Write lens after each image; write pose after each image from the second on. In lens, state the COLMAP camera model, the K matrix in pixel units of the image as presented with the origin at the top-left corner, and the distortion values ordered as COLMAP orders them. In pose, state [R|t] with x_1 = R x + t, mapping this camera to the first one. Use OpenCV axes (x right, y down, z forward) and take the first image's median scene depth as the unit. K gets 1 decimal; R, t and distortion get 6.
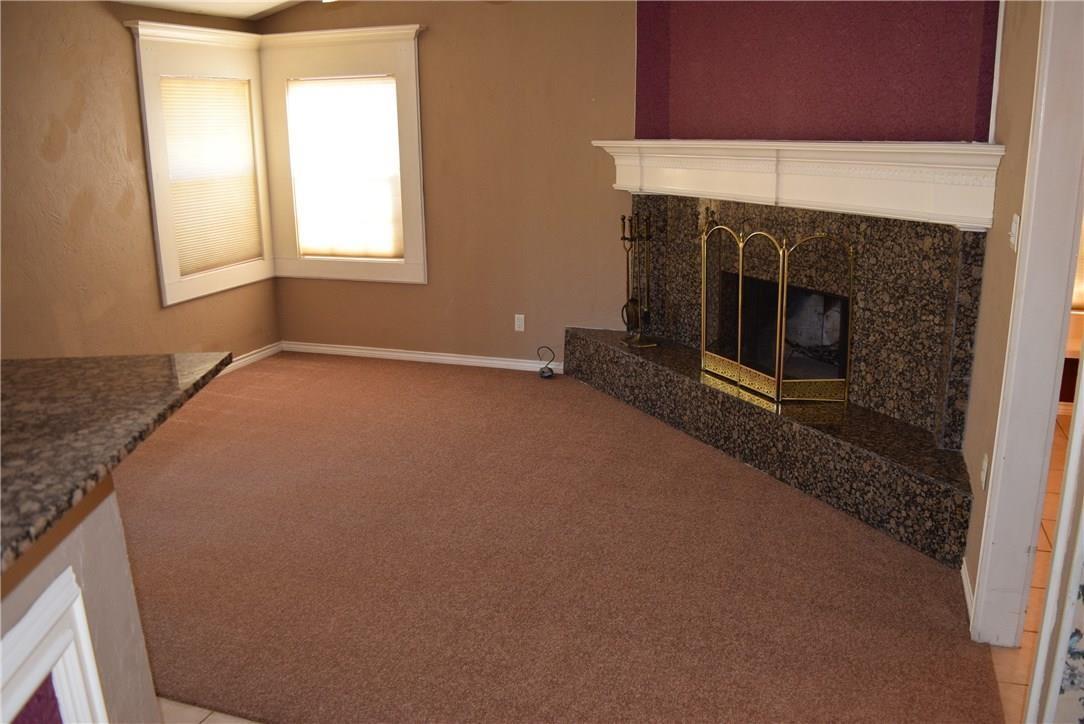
lens RADIAL K [[889.3, 0, 545.5], [0, 889.3, 363.0], [0, 0, 1]] dist [-0.083110, 0.007909]
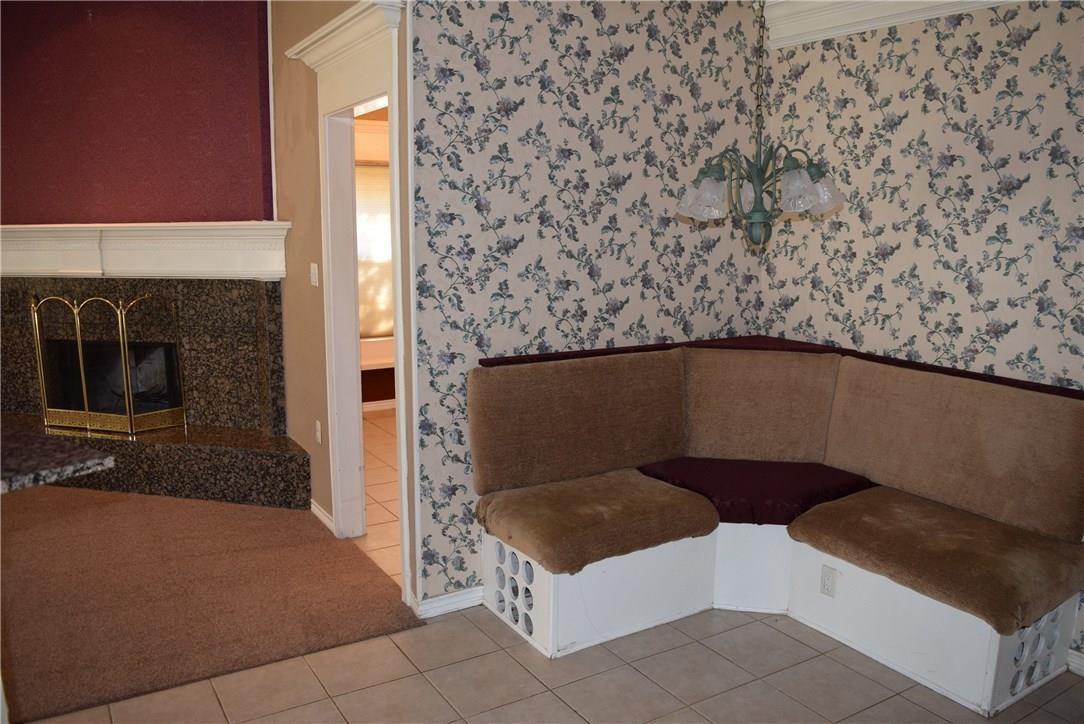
lens RADIAL K [[851.8, 0, 549.6], [0, 851.8, 366.0], [0, 0, 1]] dist [-0.093397, 0.016583]
pose [[0.621349, -0.113353, 0.775291, -0.259377], [0.185783, 0.982577, -0.005234, 0.064783], [-0.761190, 0.147288, 0.631583, -0.175797]]
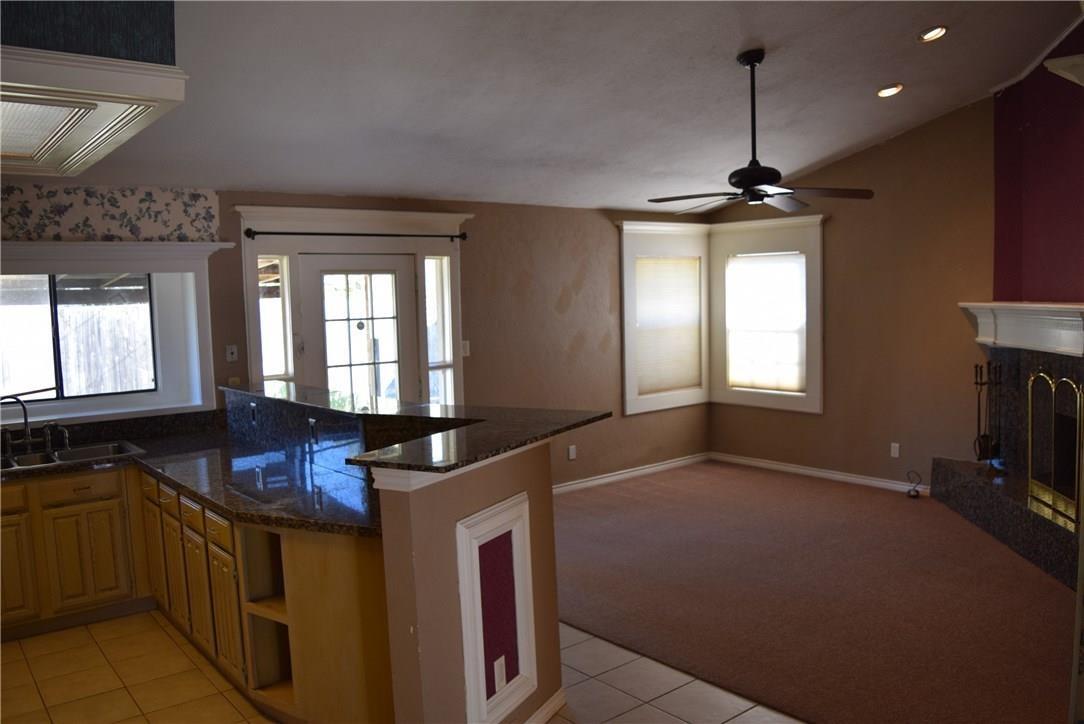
lens RADIAL K [[851.8, 0, 549.6], [0, 851.8, 366.0], [0, 0, 1]] dist [-0.093397, 0.016583]
pose [[0.855414, 0.035693, -0.516713, 0.218939], [-0.118952, 0.984495, -0.128917, 0.063557], [0.504100, 0.171742, 0.846397, -0.309594]]
